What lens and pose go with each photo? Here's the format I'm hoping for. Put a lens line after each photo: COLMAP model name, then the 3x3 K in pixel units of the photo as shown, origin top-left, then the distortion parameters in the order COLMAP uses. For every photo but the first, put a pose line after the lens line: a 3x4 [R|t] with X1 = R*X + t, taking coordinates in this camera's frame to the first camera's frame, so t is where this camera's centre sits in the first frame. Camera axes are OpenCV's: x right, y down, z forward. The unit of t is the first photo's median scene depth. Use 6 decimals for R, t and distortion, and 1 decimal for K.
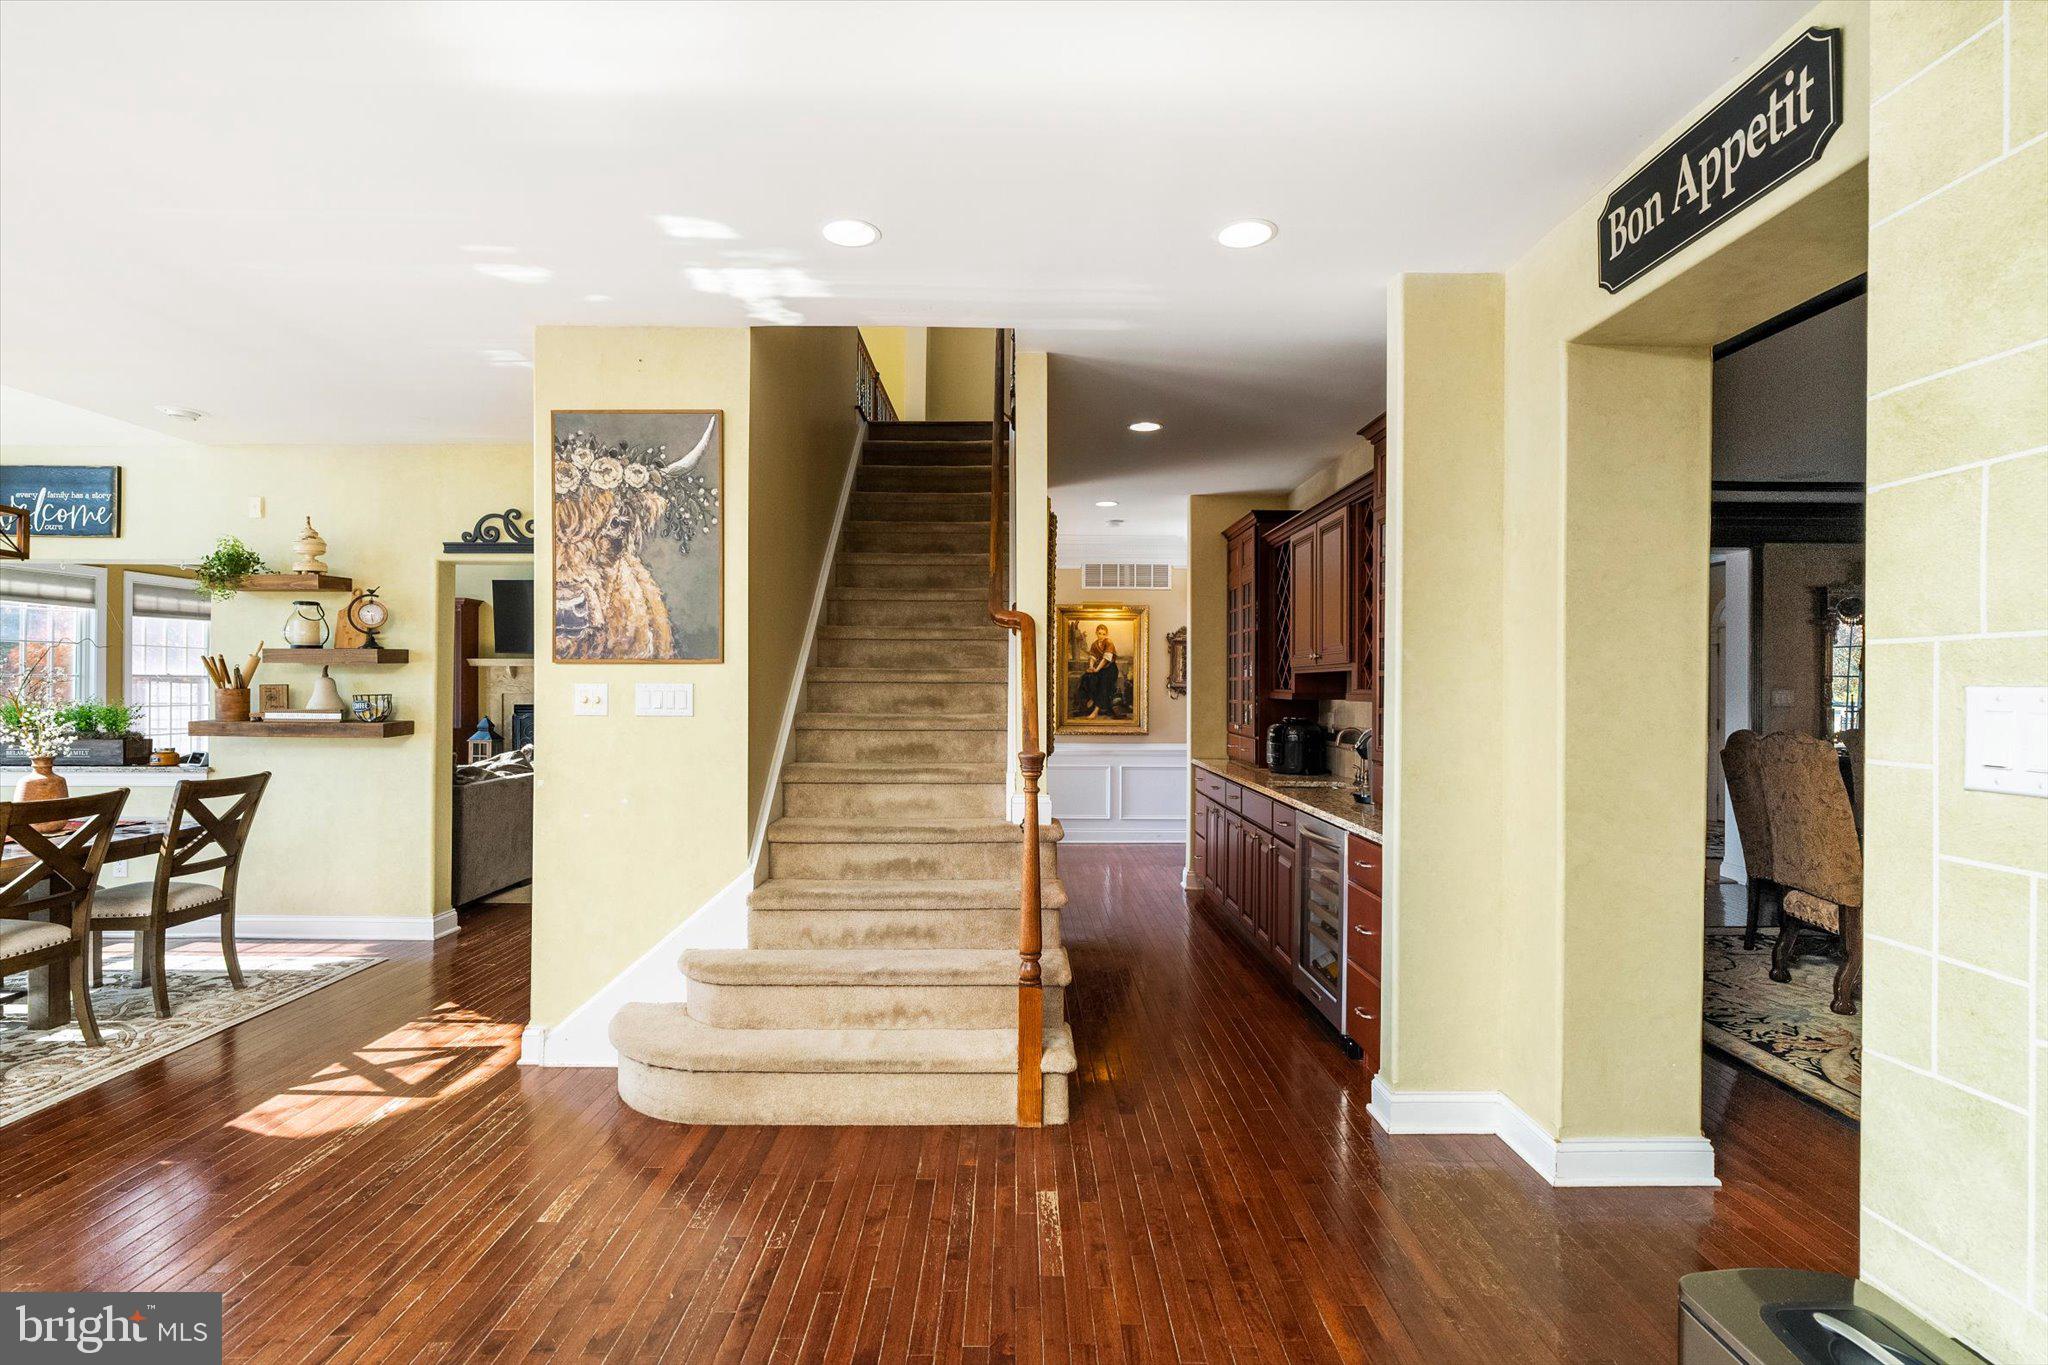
lens RADIAL K [[929.5, 0, 1027.9], [0, 929.5, 683.9], [0, 0, 1]] dist [-0.003100, 0.000138]
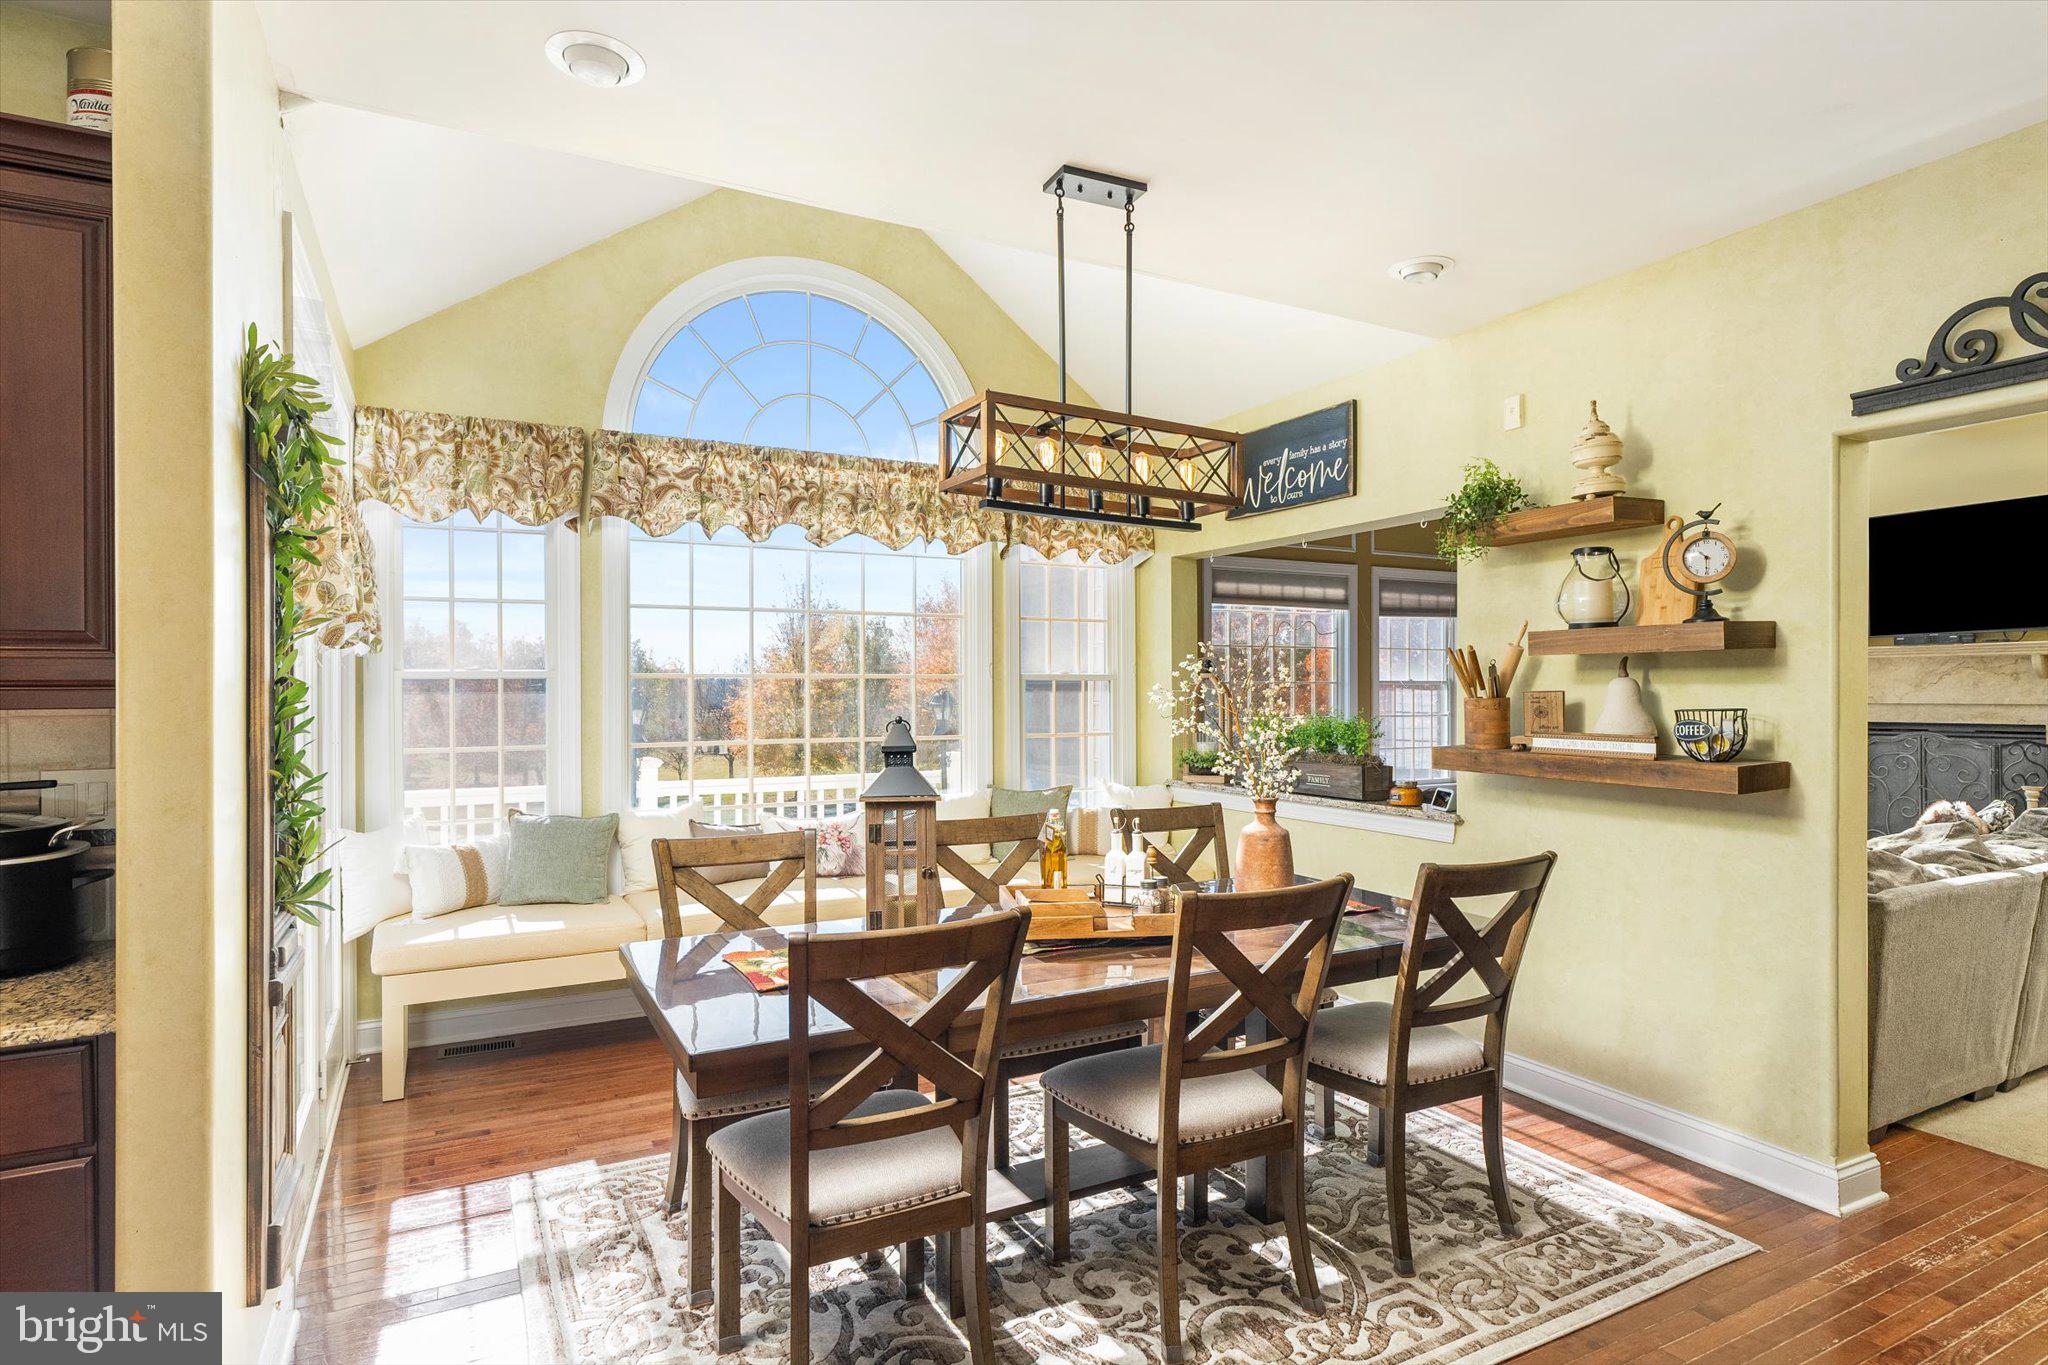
lens RADIAL K [[1076.6, 0, 1024.0], [0, 1076.6, 682.5], [0, 0, 1]] dist [-0.002949, 0.001788]
pose [[0.458604, -0.011049, -0.888572, -0.346265], [0.005324, 0.999939, -0.009686, -0.000066], [0.888625, -0.000288, 0.458635, 0.377931]]
